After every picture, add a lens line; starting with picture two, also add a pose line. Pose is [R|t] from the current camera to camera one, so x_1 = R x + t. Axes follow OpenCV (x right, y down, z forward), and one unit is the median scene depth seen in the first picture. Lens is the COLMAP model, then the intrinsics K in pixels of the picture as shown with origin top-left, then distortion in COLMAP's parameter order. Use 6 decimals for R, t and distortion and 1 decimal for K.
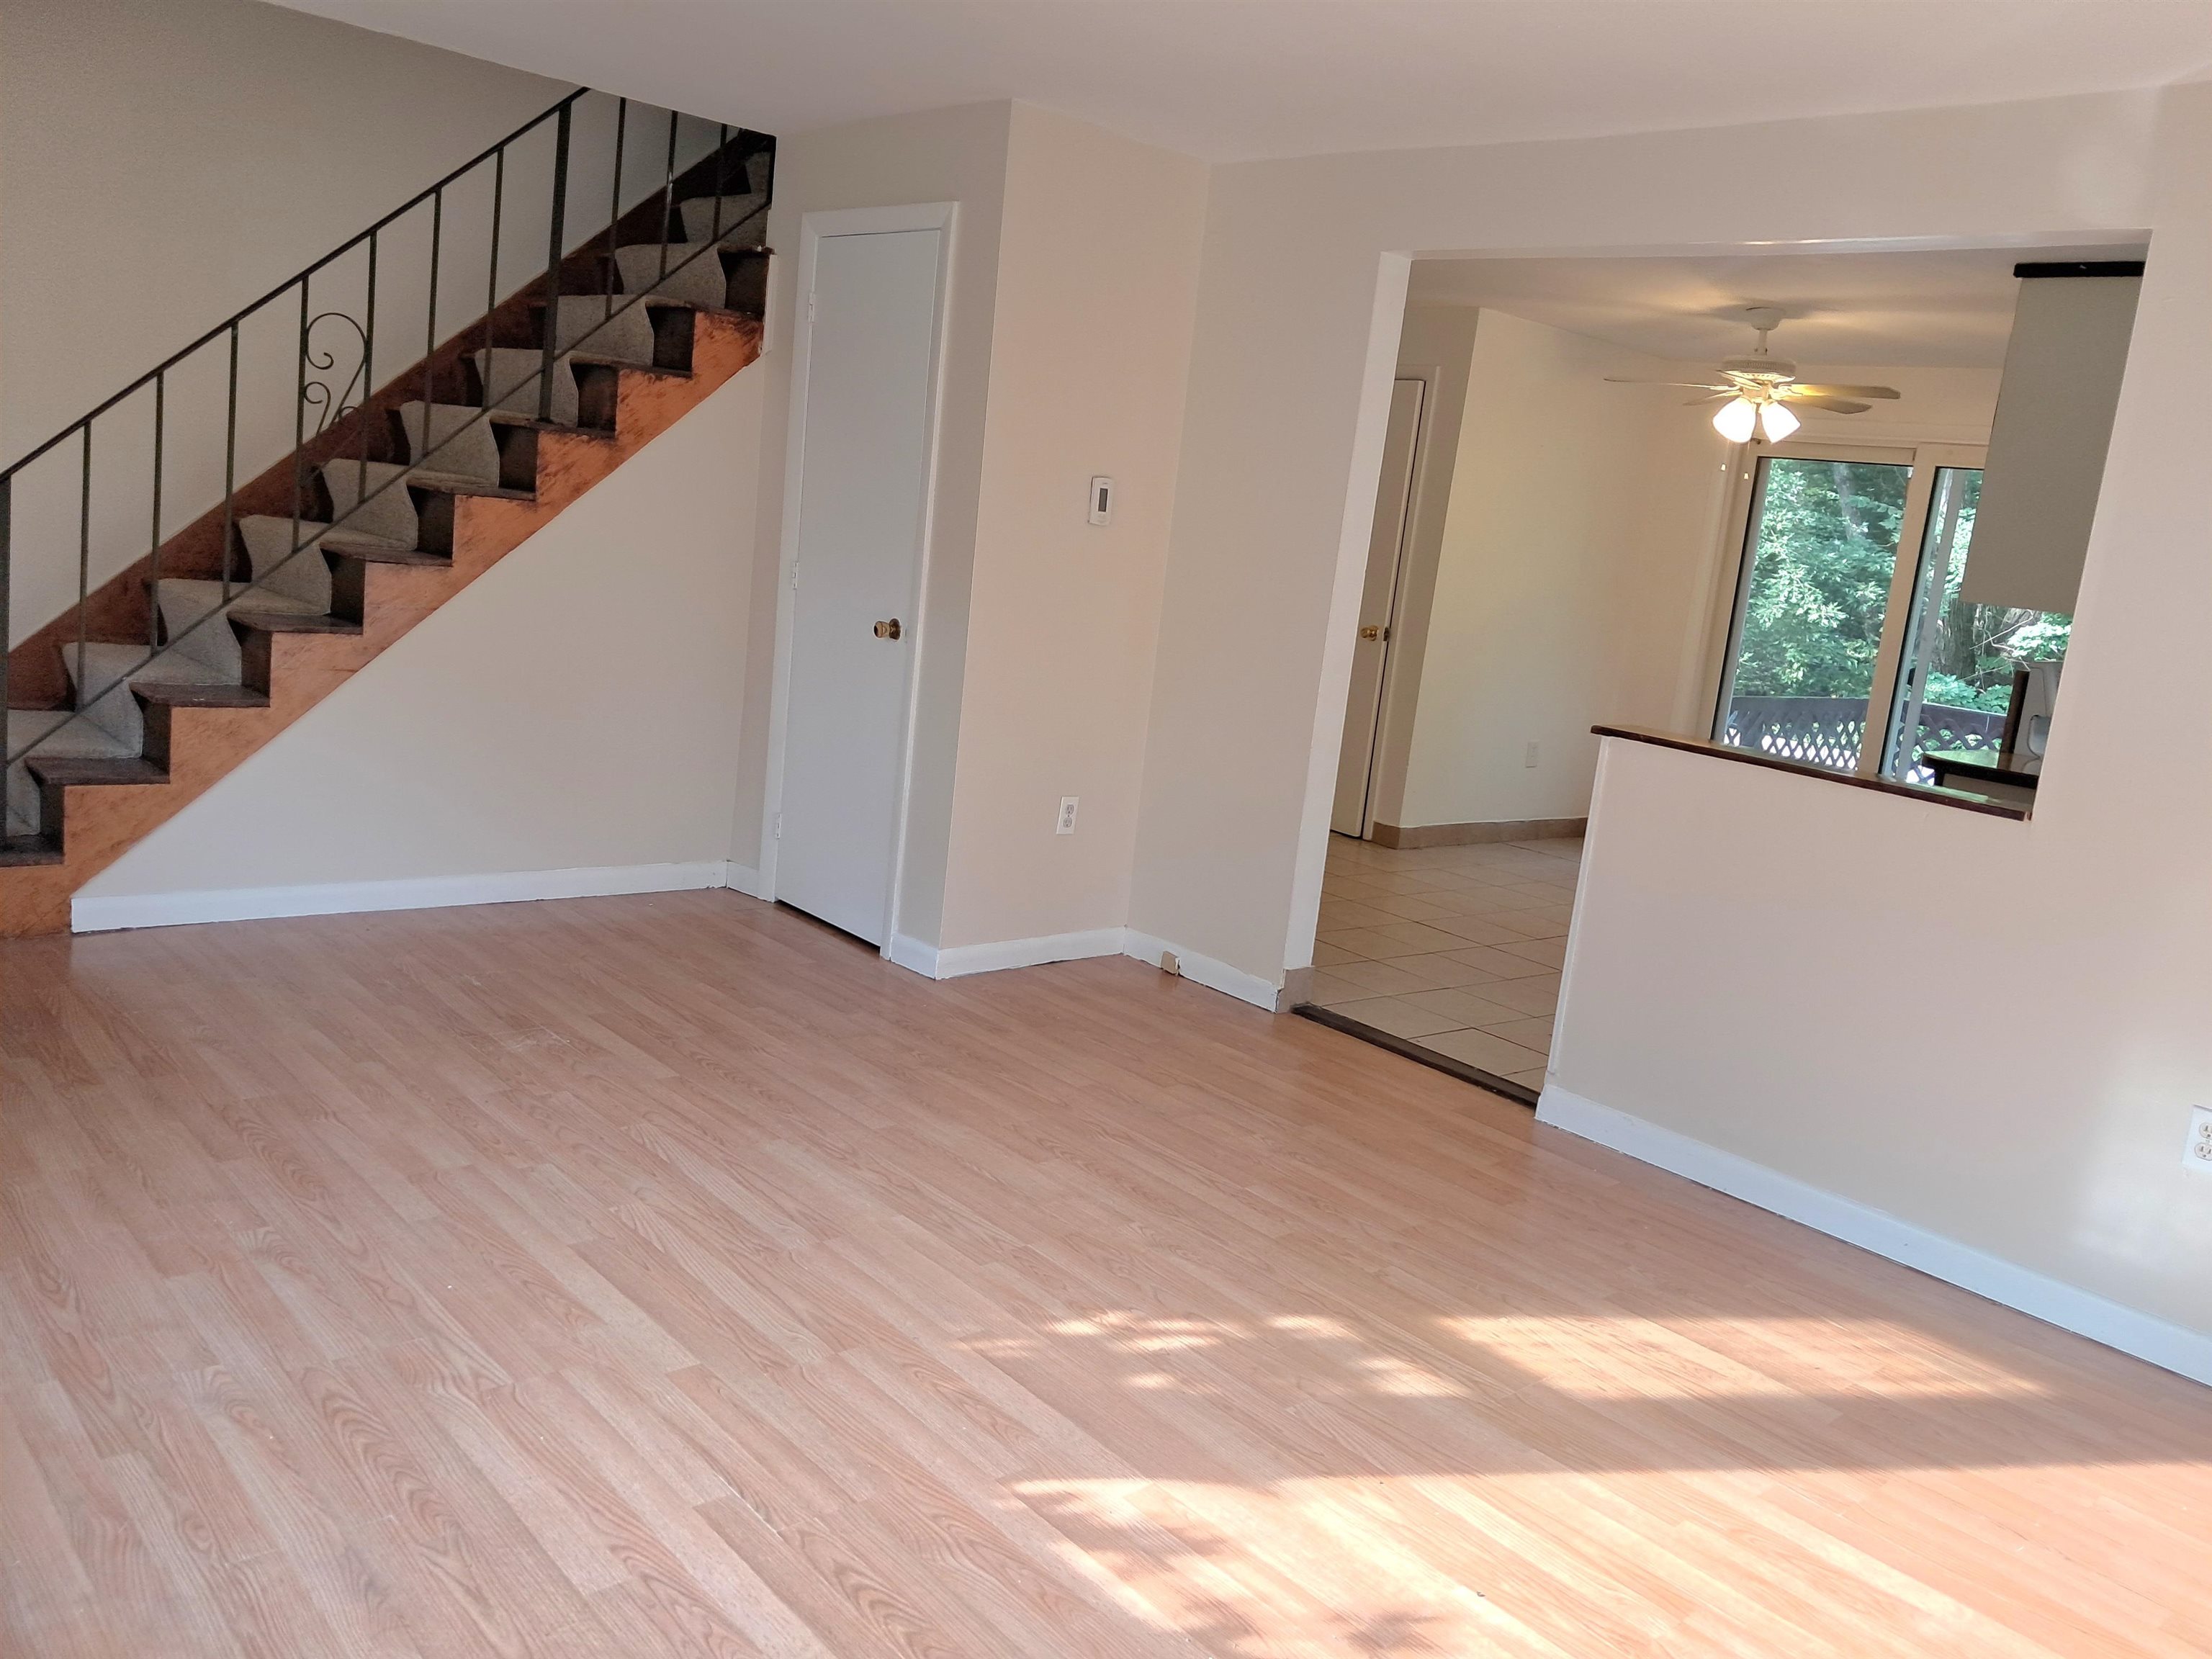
lens RADIAL K [[1784.3, 0, 1106.0], [0, 1784.3, 829.5], [0, 0, 1]] dist [0.003213, -0.006961]
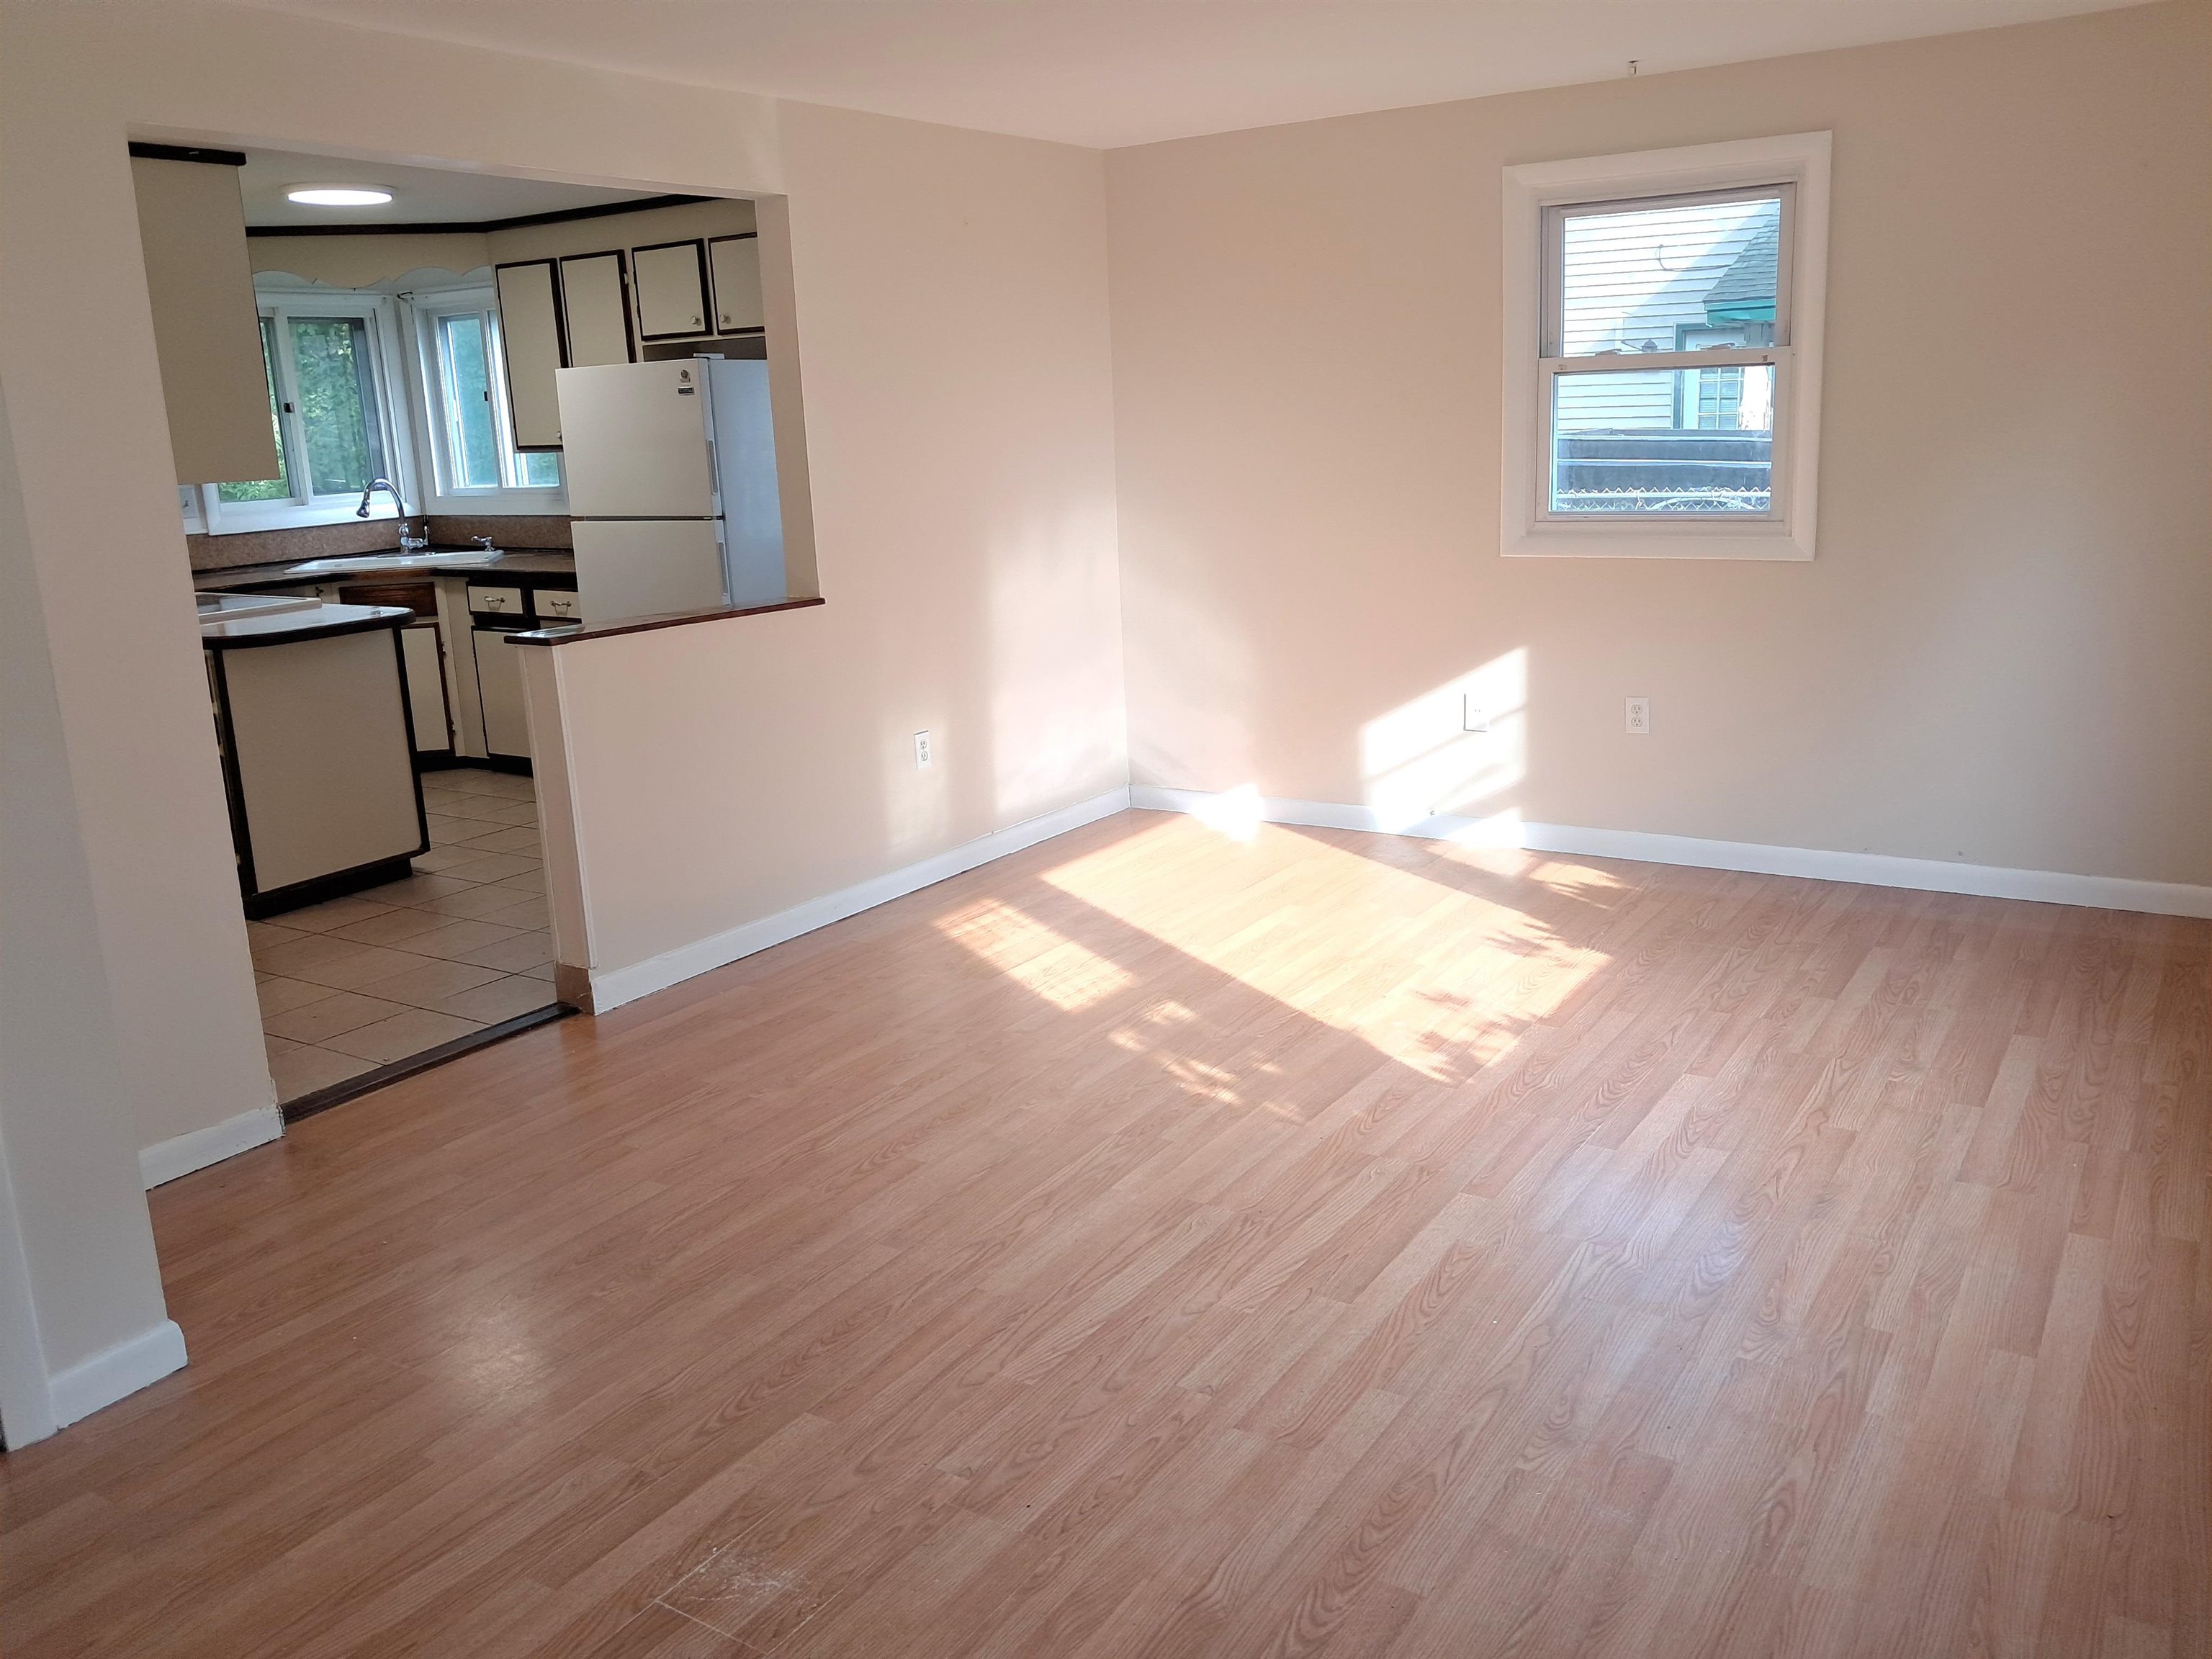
lens RADIAL K [[1726.7, 0, 1106.0], [0, 1726.7, 829.5], [0, 0, 1]] dist [-0.002505, -0.113383]
pose [[-0.270612, -0.324784, 0.906247, -1.063964], [0.196960, 0.902780, 0.382355, -0.392129], [-0.942325, 0.281965, -0.180334, 1.267670]]
